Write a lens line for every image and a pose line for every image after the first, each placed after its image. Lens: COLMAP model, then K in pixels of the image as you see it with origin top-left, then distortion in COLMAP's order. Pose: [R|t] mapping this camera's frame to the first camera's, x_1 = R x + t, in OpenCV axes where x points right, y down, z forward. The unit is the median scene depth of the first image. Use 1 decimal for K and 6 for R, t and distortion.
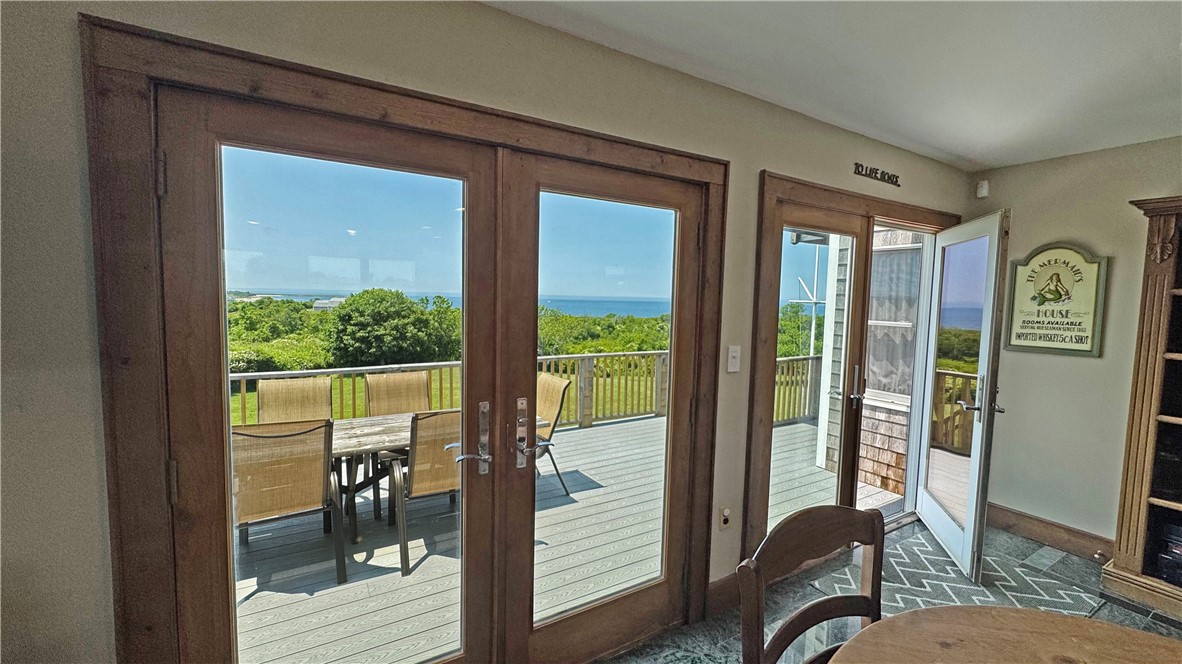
lens RADIAL K [[473.2, 0, 597.9], [0, 473.2, 332.3], [0, 0, 1]] dist [-0.003206, -0.000878]
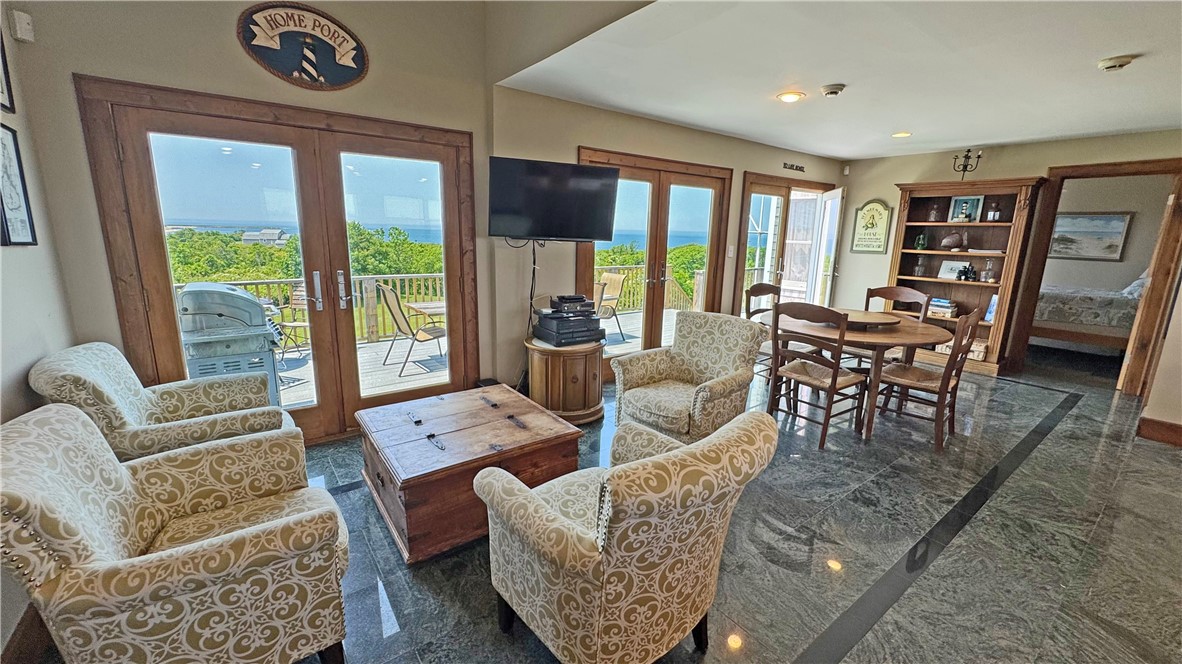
lens RADIAL K [[473.2, 0, 595.2], [0, 473.2, 331.7], [0, 0, 1]] dist [-0.003206, -0.000878]
pose [[0.994465, -0.019051, 0.103326, -0.447492], [0.004686, 0.990488, 0.137523, 0.087436], [-0.104964, -0.136277, 0.985094, -0.927086]]
